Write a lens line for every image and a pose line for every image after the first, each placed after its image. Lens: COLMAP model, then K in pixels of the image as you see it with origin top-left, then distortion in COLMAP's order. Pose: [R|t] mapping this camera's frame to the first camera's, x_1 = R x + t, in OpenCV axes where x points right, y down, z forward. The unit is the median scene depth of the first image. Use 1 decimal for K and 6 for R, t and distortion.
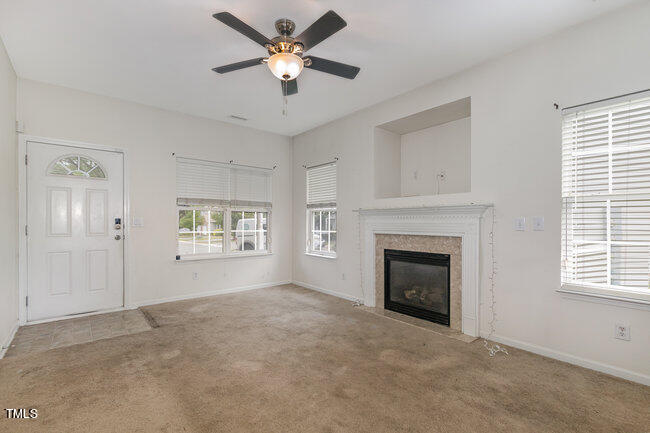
lens RADIAL K [[301.0, 0, 322.9], [0, 301.0, 220.6], [0, 0, 1]] dist [0.002151, -0.000801]
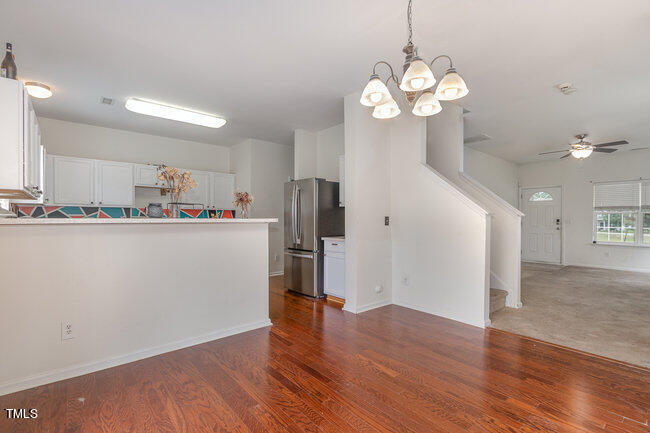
lens RADIAL K [[301.0, 0, 323.5], [0, 301.0, 218.9], [0, 0, 1]] dist [0.002151, -0.000801]
pose [[0.023702, 0.002537, -0.999716, 1.450268], [-0.002779, 0.999993, 0.002472, -0.011029], [0.999715, 0.002719, 0.023709, -0.701170]]
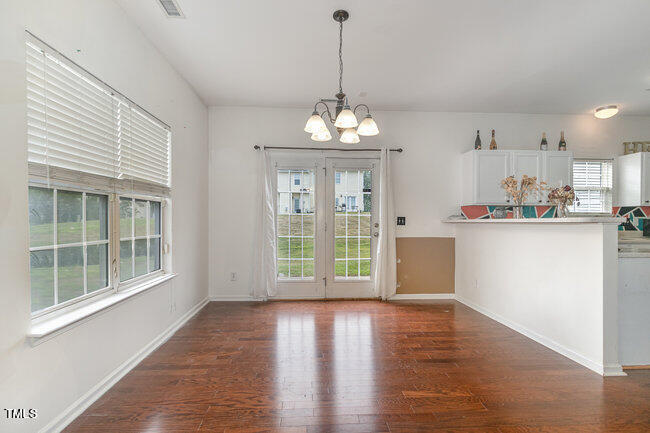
lens RADIAL K [[301.0, 0, 324.3], [0, 301.0, 220.7], [0, 0, 1]] dist [0.002151, -0.000801]
pose [[-0.813242, 0.001291, 0.581924, 0.636810], [0.003049, 0.999993, 0.002042, -0.009870], [-0.581918, 0.003435, -0.813241, -0.002471]]
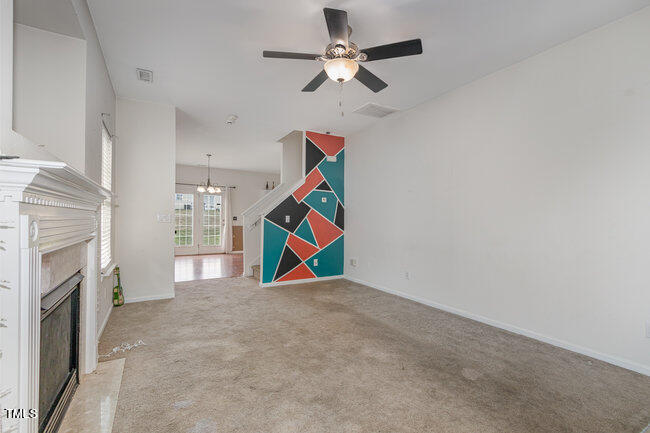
lens RADIAL K [[292.2, 0, 327.4], [0, 292.2, 222.1], [0, 0, 1]] dist [0.001529, 0.000217]
pose [[-0.988558, -0.009843, 0.150517, -0.158802], [-0.009198, 0.999945, 0.004981, 0.008098], [-0.150558, 0.003540, -0.988595, 1.361224]]
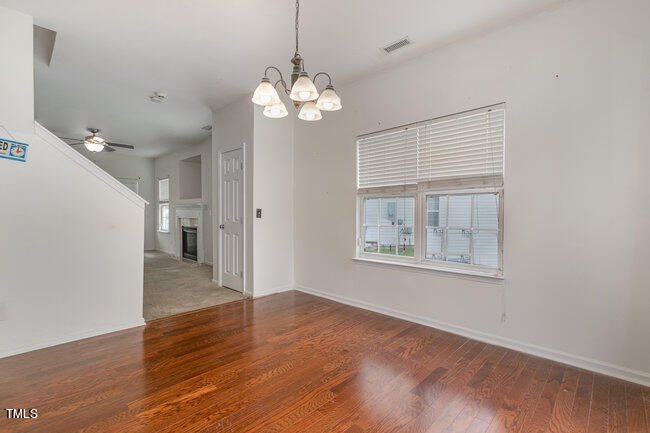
lens RADIAL K [[301.0, 0, 322.6], [0, 301.0, 214.5], [0, 0, 1]] dist [0.002151, -0.000801]
pose [[0.994141, 0.006653, 0.107883, 0.974762], [-0.008046, 0.999890, 0.012478, -0.011228], [-0.107788, -0.013273, 0.994085, -1.098459]]
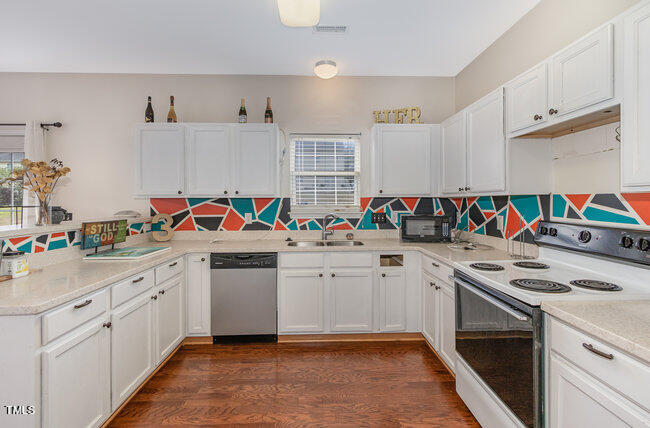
lens RADIAL K [[307.4, 0, 329.1], [0, 307.4, 198.4], [0, 0, 1]] dist [0.006402, 0.000468]
pose [[-0.795770, 0.011698, 0.605486, -0.125111], [0.008272, 0.999930, -0.008447, -0.052416], [-0.605543, -0.001714, -0.795811, -0.919787]]
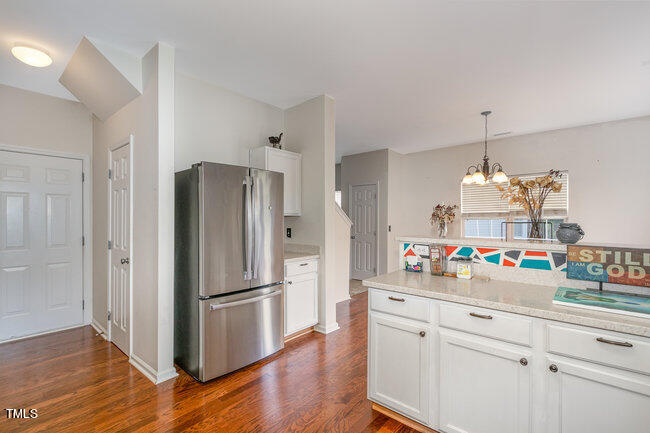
lens RADIAL K [[301.0, 0, 325.4], [0, 301.0, 218.1], [0, 0, 1]] dist [0.002151, -0.000801]
pose [[0.982850, 0.009012, 0.184184, 0.189263], [-0.008552, 0.999958, -0.003290, -0.049690], [-0.184206, 0.001659, 0.982886, -1.539566]]
